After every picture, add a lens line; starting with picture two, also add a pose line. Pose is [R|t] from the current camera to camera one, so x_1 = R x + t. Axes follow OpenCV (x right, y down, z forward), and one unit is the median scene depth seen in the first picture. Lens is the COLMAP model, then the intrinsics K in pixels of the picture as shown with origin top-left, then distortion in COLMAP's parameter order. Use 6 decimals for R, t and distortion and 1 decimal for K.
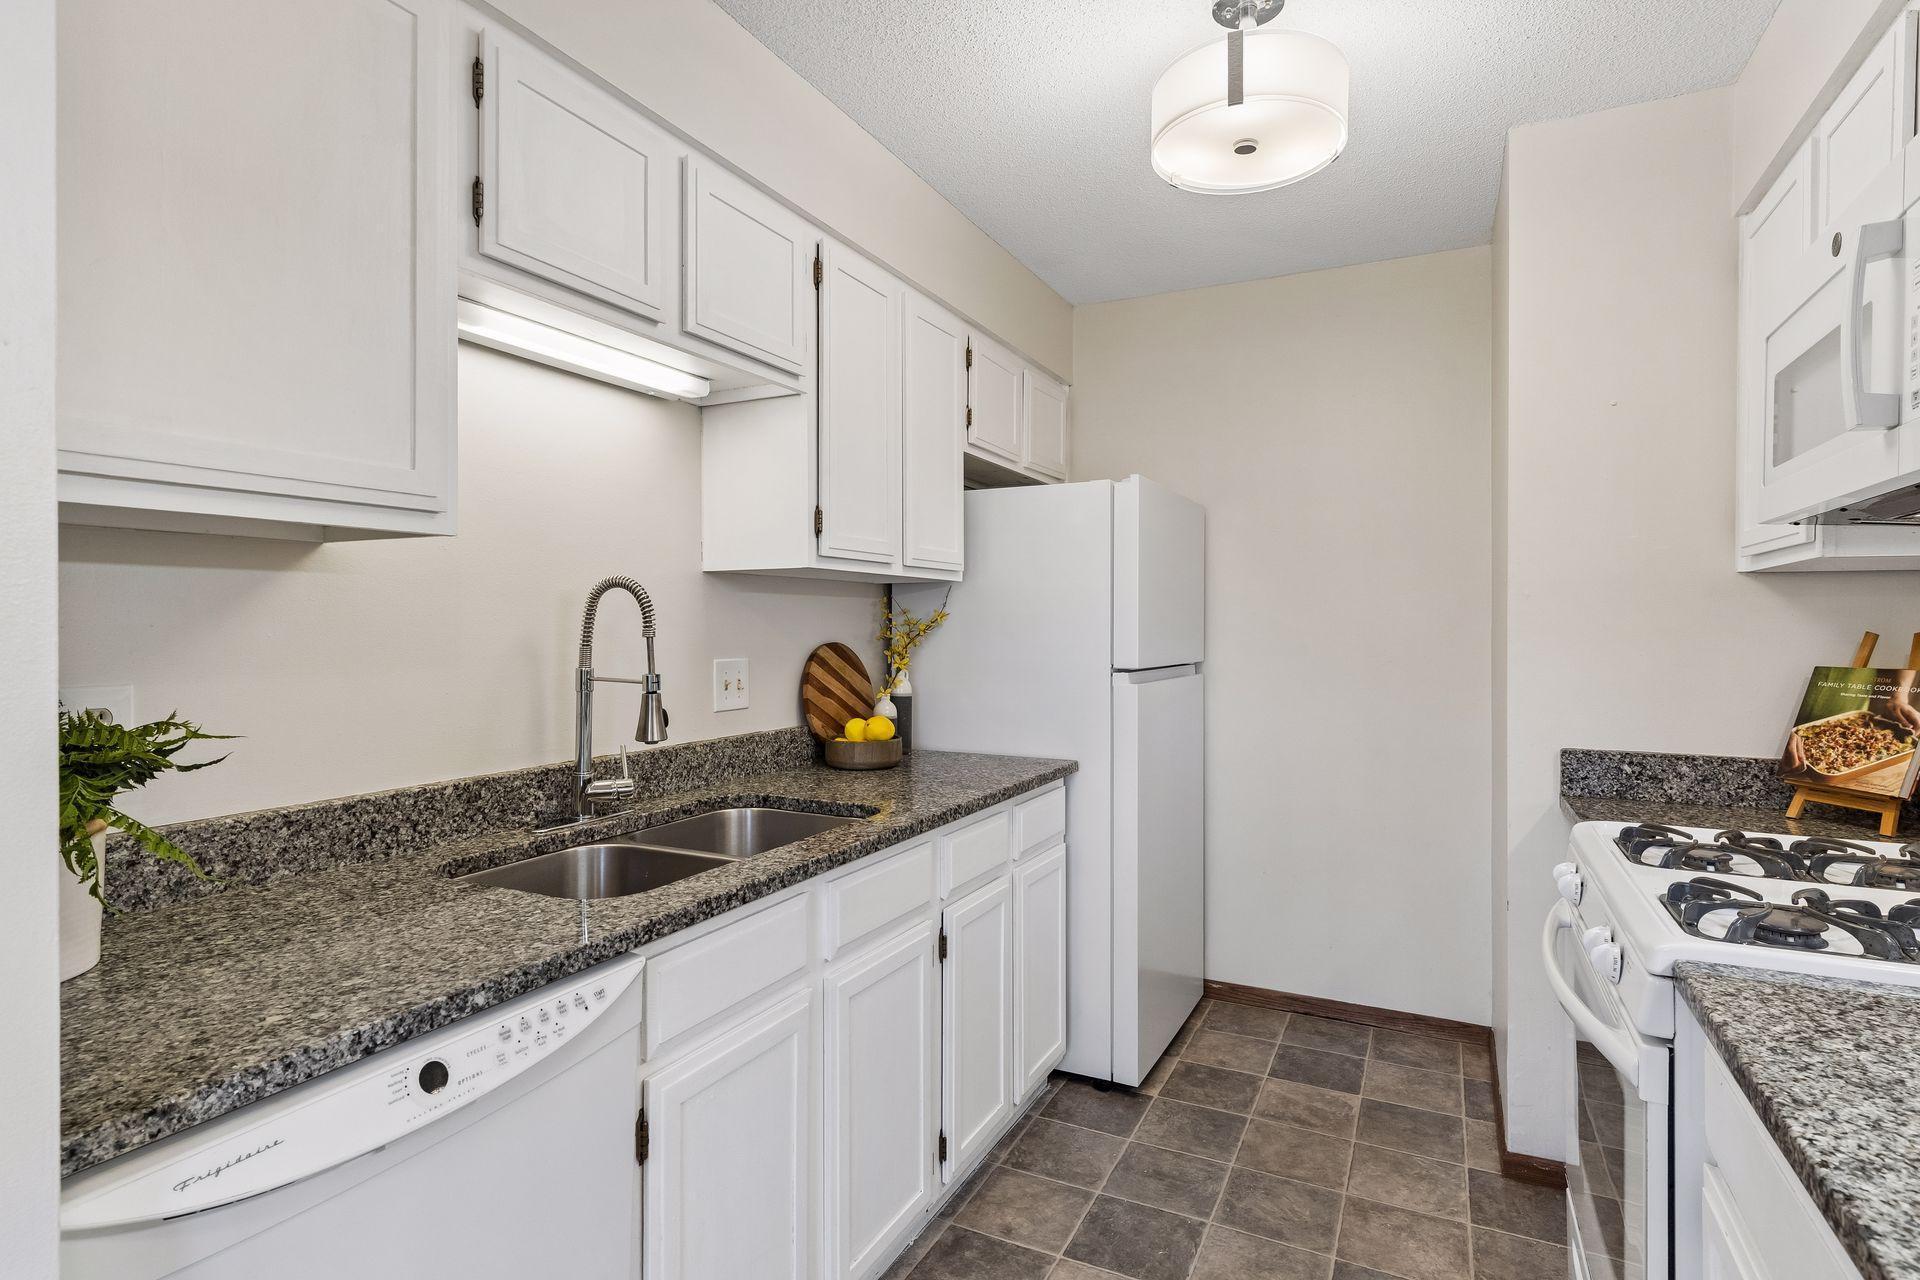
lens RADIAL K [[977.3, 0, 959.8], [0, 977.3, 632.4], [0, 0, 1]] dist [0.005713, -0.000021]
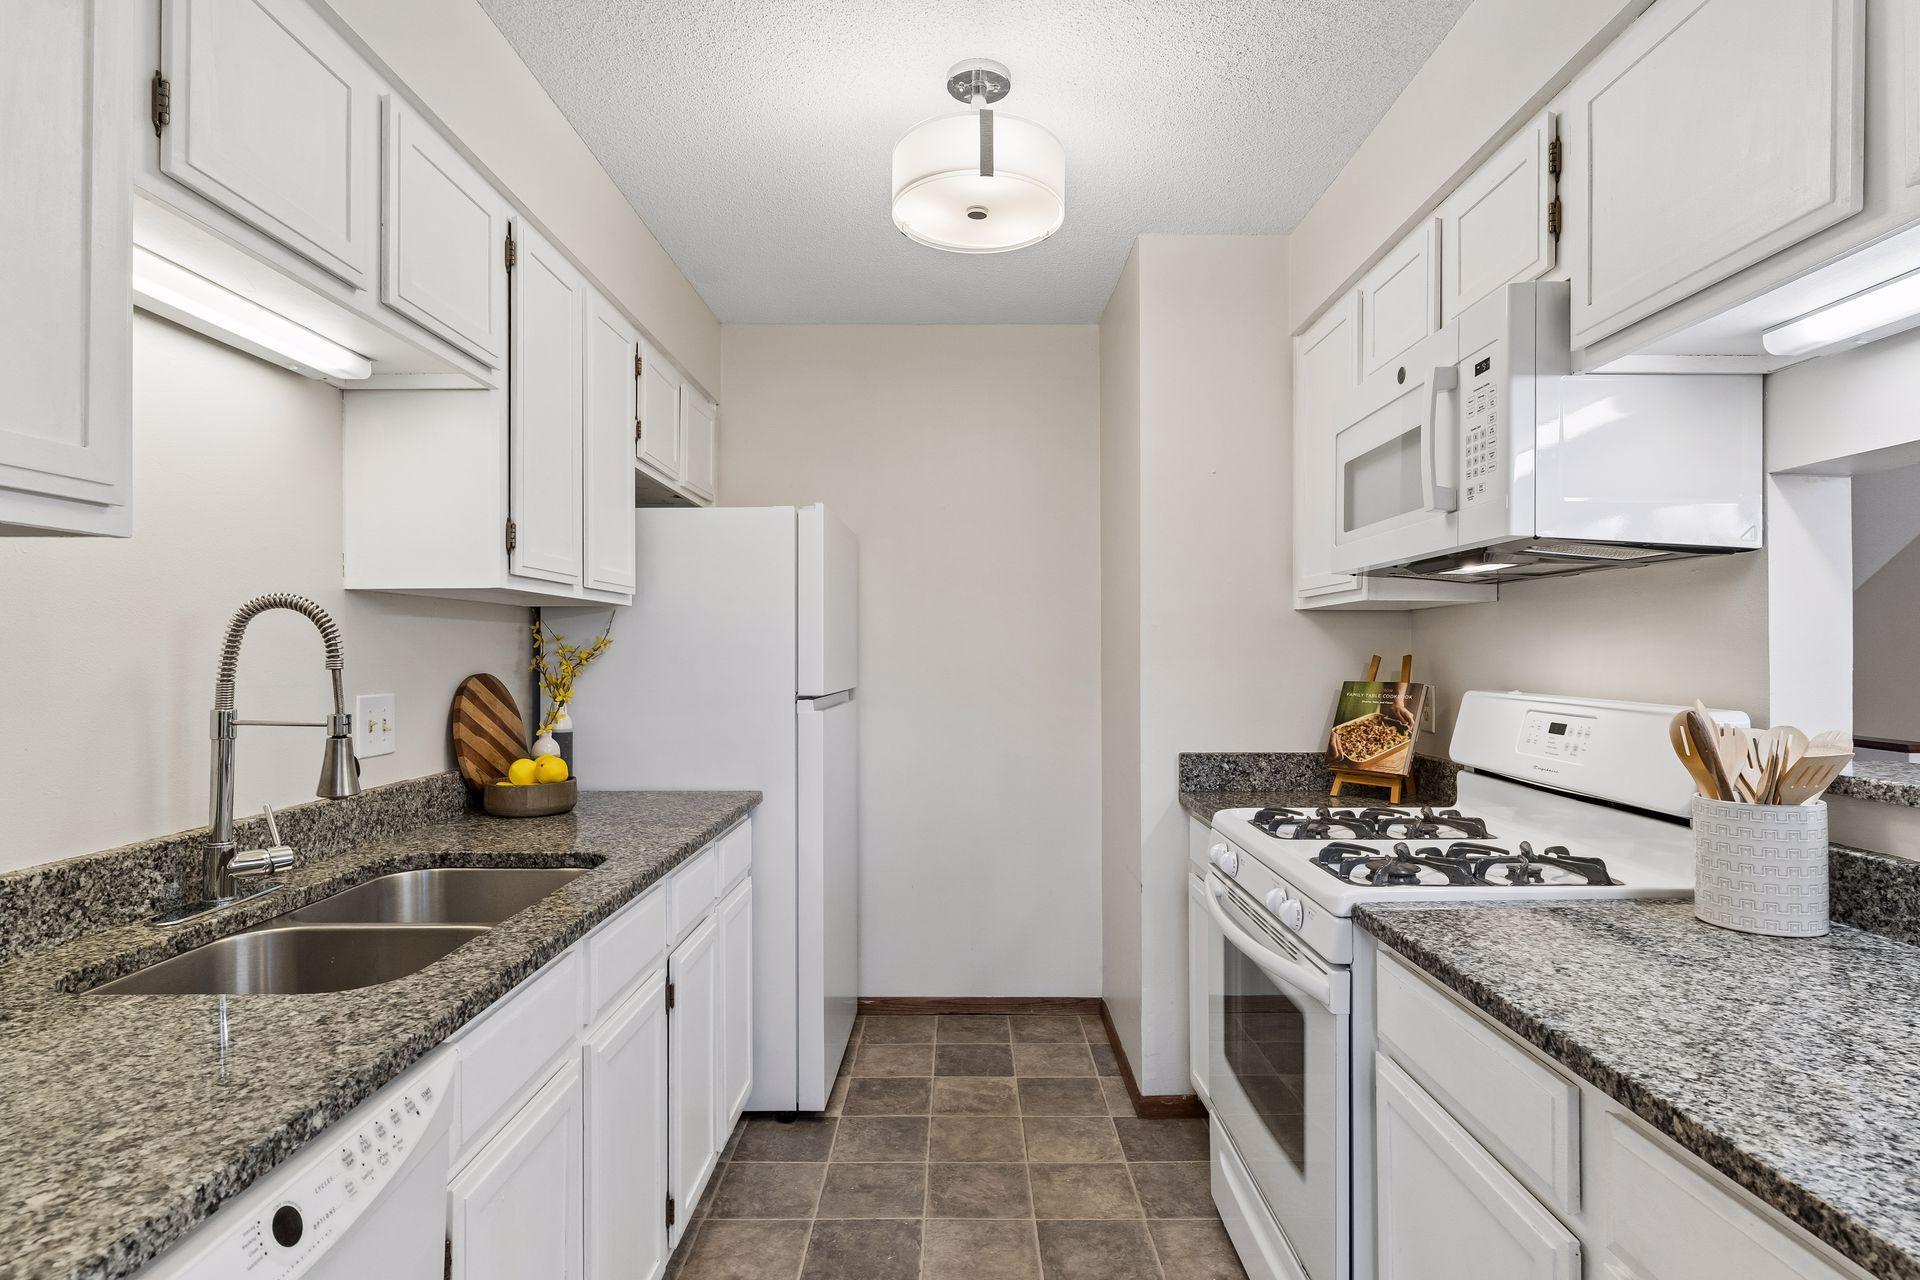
lens RADIAL K [[1000.1, 0, 967.0], [0, 1000.1, 652.1], [0, 0, 1]] dist [-0.001334, 0.001242]
pose [[0.894136, -0.003582, 0.447781, -0.186216], [0.006932, 0.999959, -0.005843, -0.000826], [-0.447741, 0.008328, 0.894124, 0.012550]]
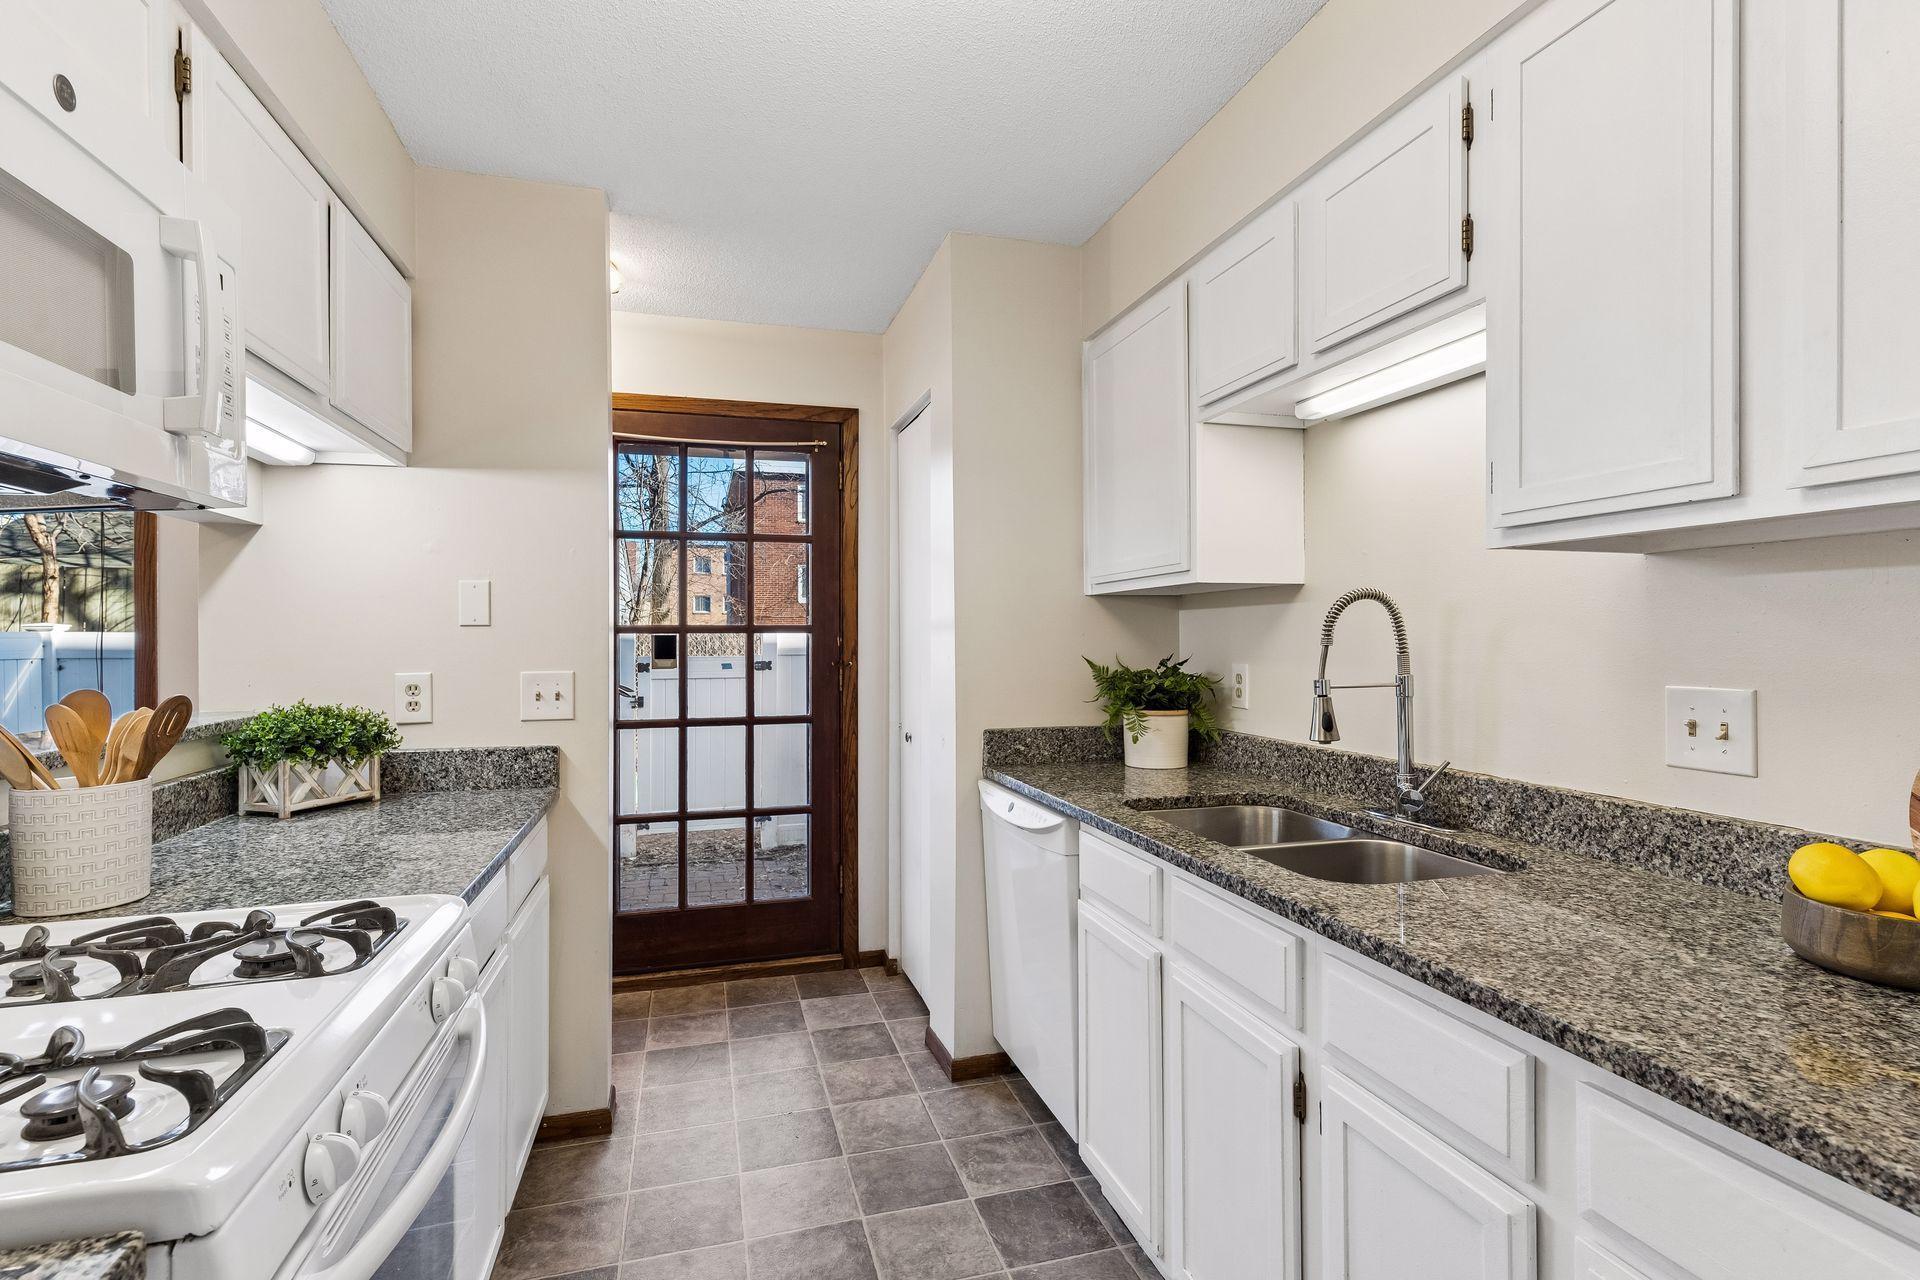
lens RADIAL K [[923.5, 0, 962.5], [0, 923.5, 627.2], [0, 0, 1]] dist [0.000825, 0.000145]
pose [[-0.739080, -0.005090, -0.673598, 0.570730], [-0.001168, 0.999980, -0.006275, -0.007121], [0.673617, -0.003851, -0.739071, 1.263937]]
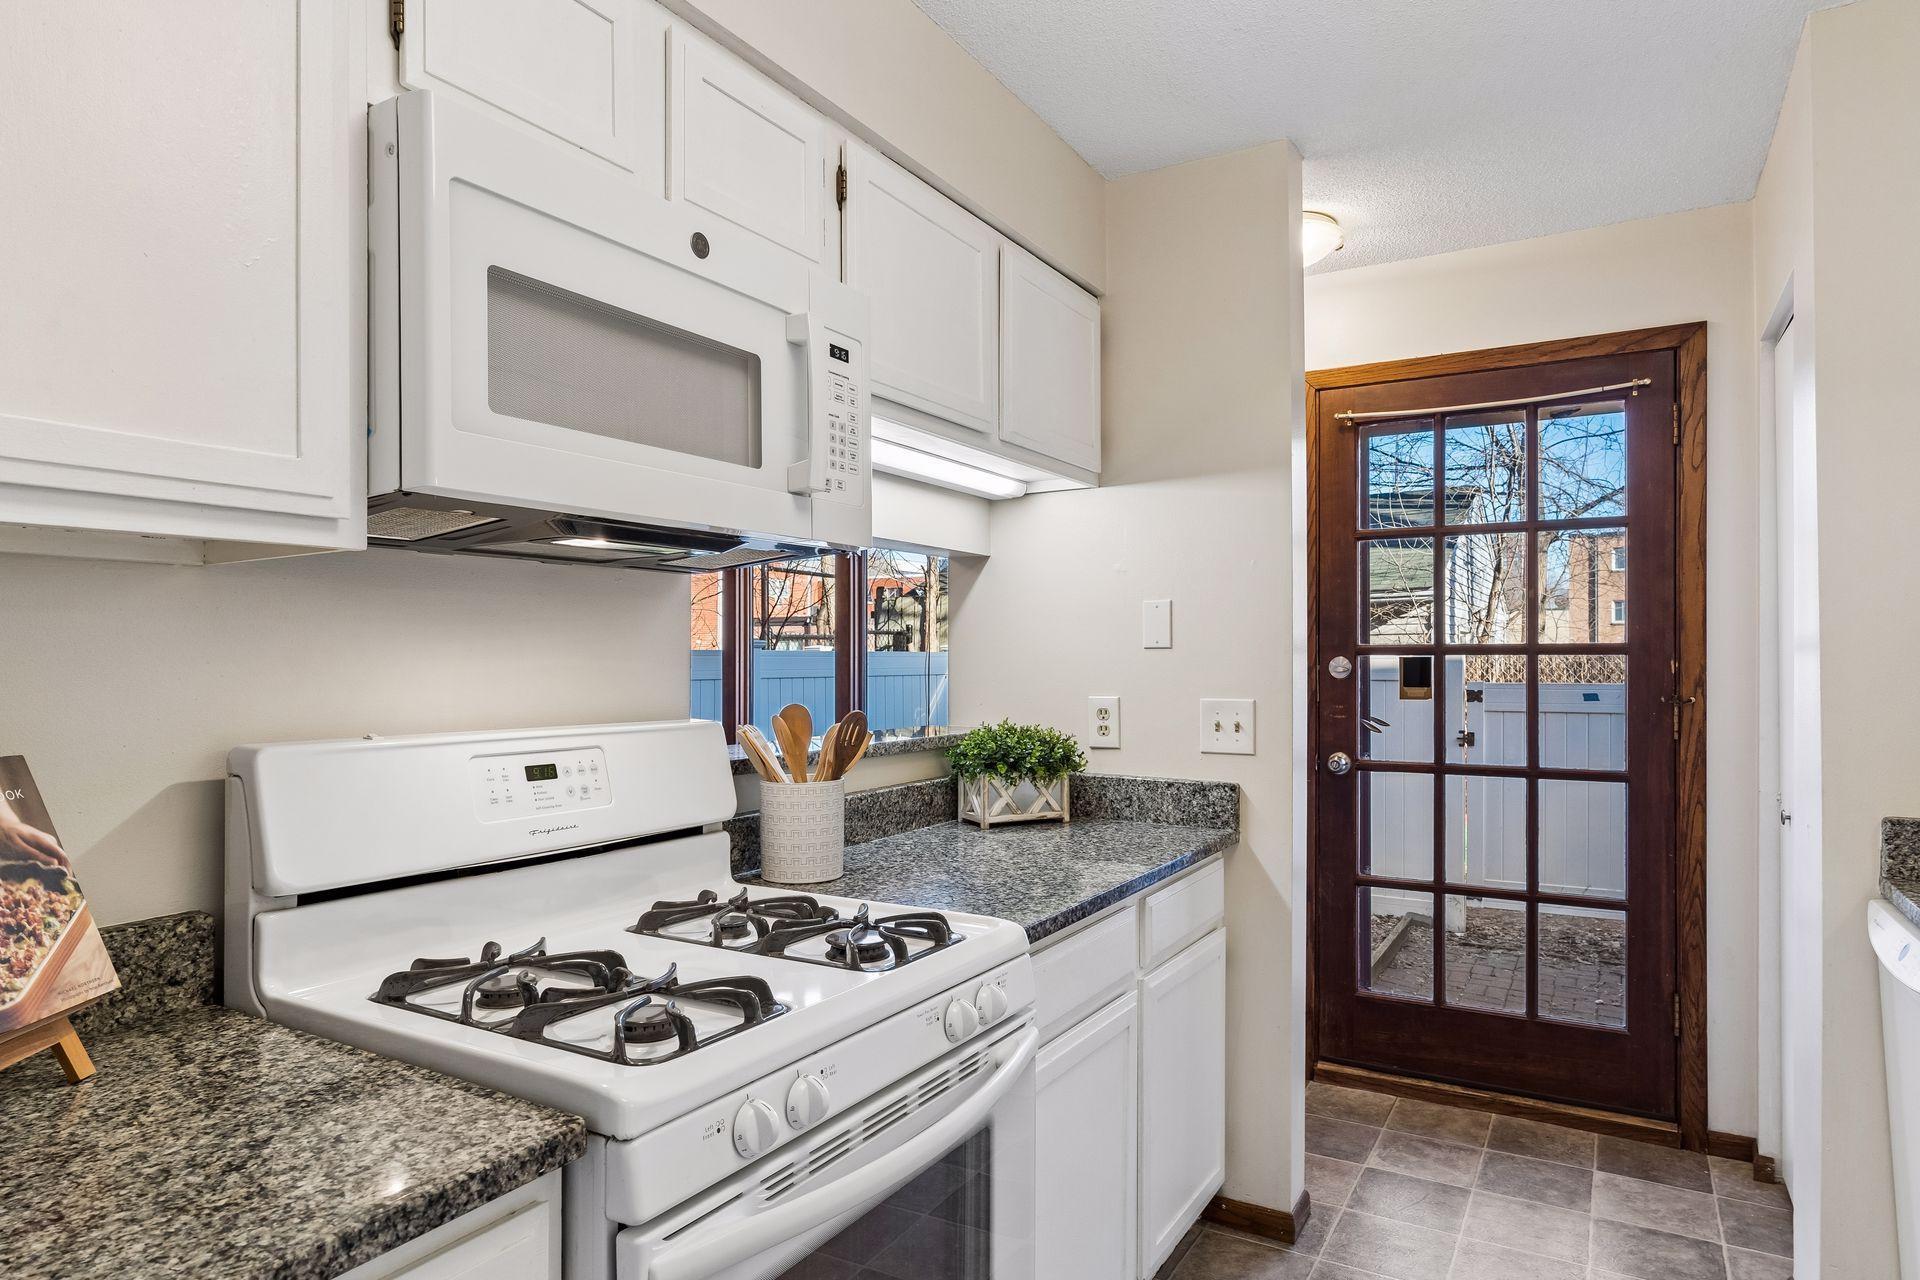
lens RADIAL K [[1113.8, 0, 960.0], [0, 1113.8, 640.0], [0, 0, 1]] dist [-0.002255, -0.000048]
pose [[-0.997097, 0.001583, 0.076121, 0.381267], [0.000880, 0.999957, -0.009268, -0.013055], [-0.076132, -0.009174, -0.997056, 1.322410]]
